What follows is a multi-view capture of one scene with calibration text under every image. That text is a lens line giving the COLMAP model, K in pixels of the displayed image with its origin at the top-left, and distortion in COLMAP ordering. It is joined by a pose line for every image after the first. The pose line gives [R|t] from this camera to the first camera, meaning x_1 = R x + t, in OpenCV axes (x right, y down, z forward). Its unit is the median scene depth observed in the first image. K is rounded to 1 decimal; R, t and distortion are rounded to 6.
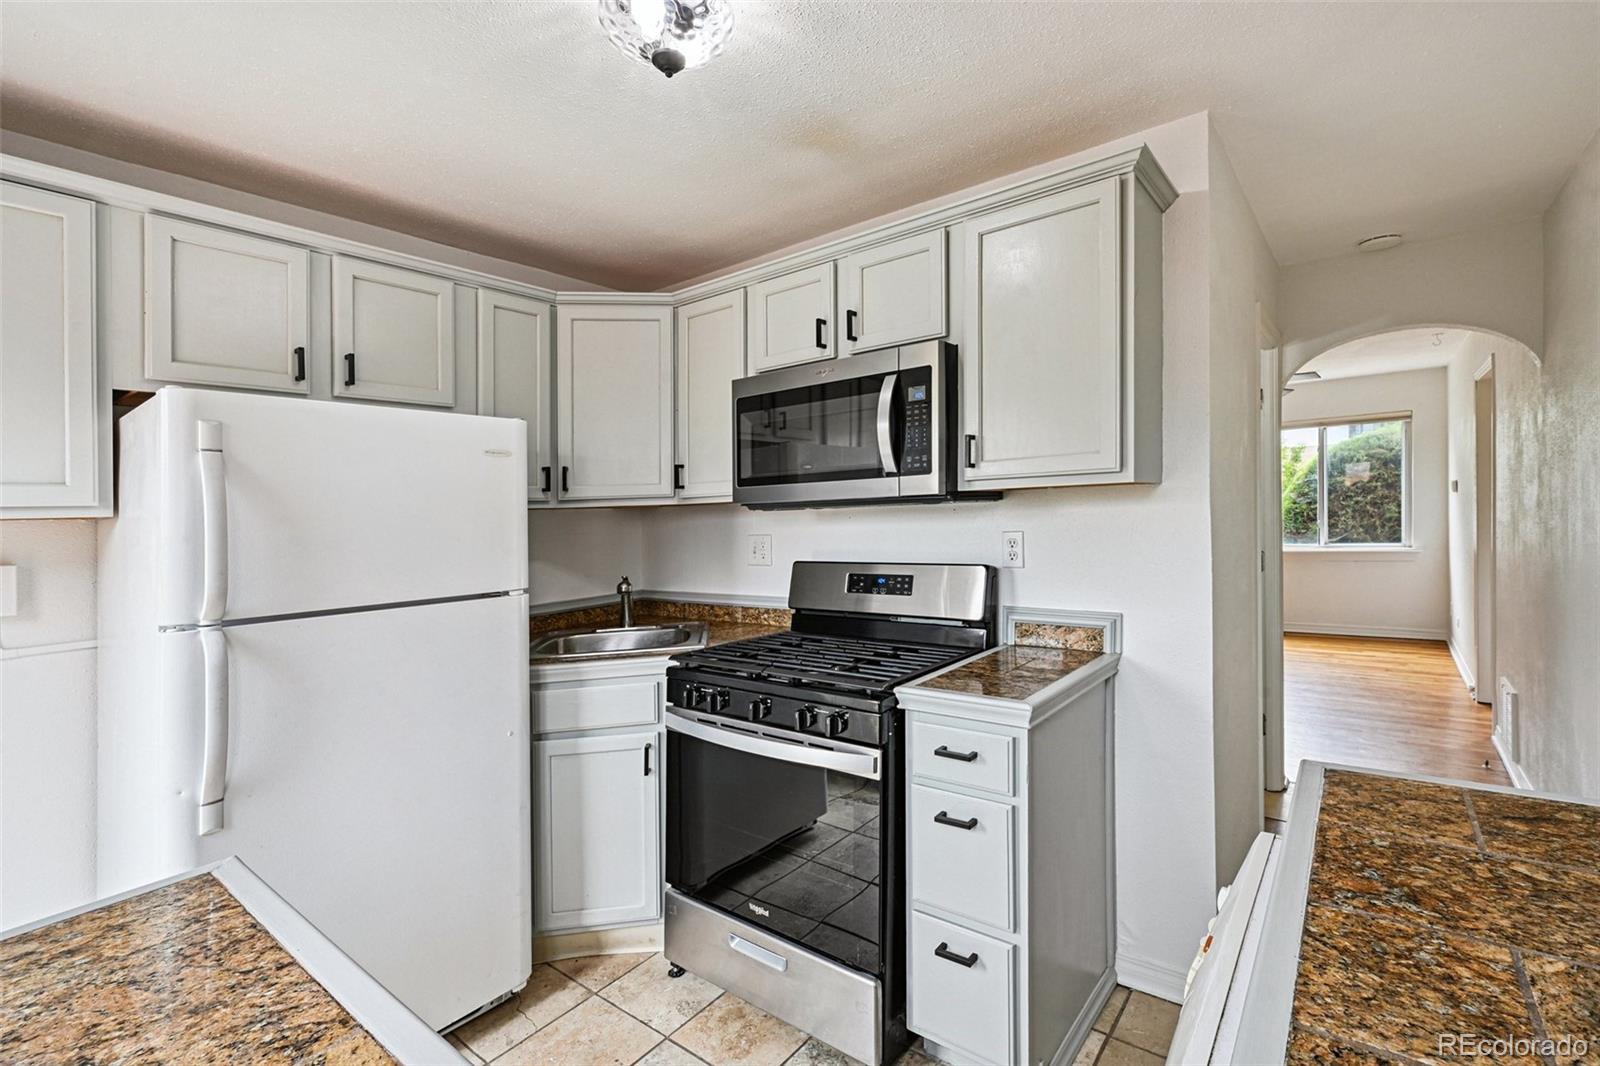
lens RADIAL K [[707.7, 0, 800.0], [0, 707.7, 533.0], [0, 0, 1]] dist [0.010930, 0.000144]
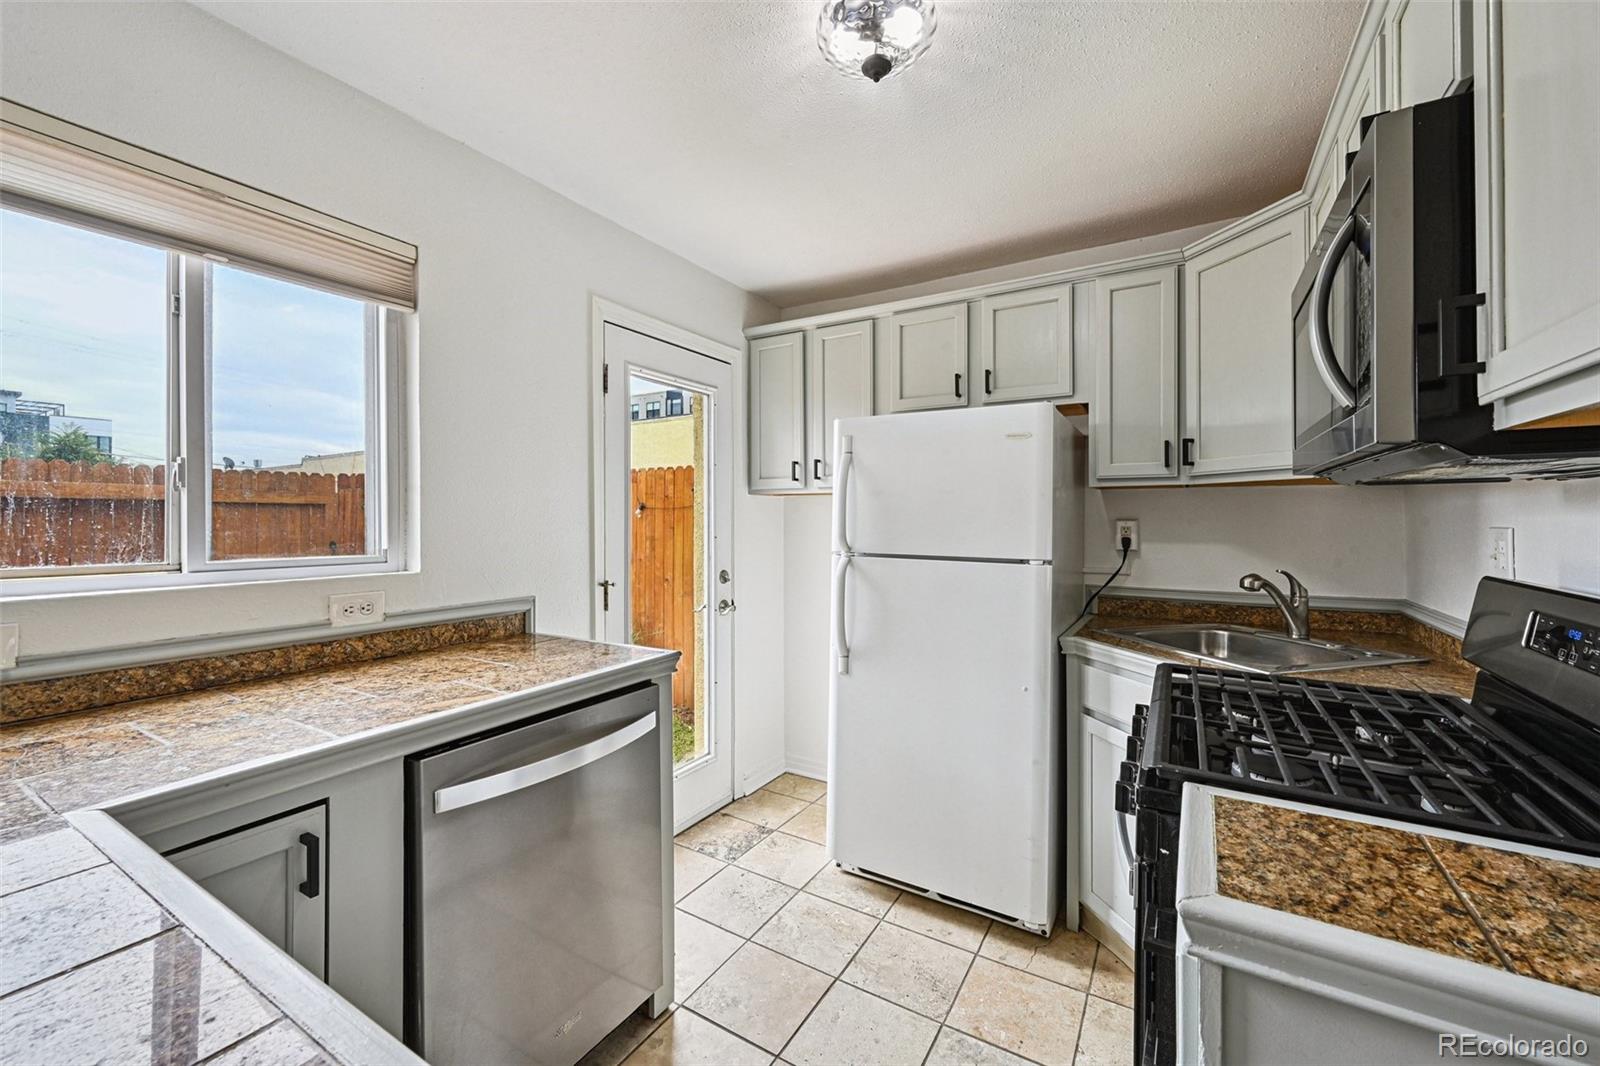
lens RADIAL K [[632.9, 0, 804.4], [0, 632.9, 516.3], [0, 0, 1]] dist [0.000083, 0.000213]
pose [[0.143567, 0.032604, -0.989103, 0.489350], [-0.028842, 0.999170, 0.028749, -0.004651], [0.989220, 0.024401, 0.144388, 0.499265]]
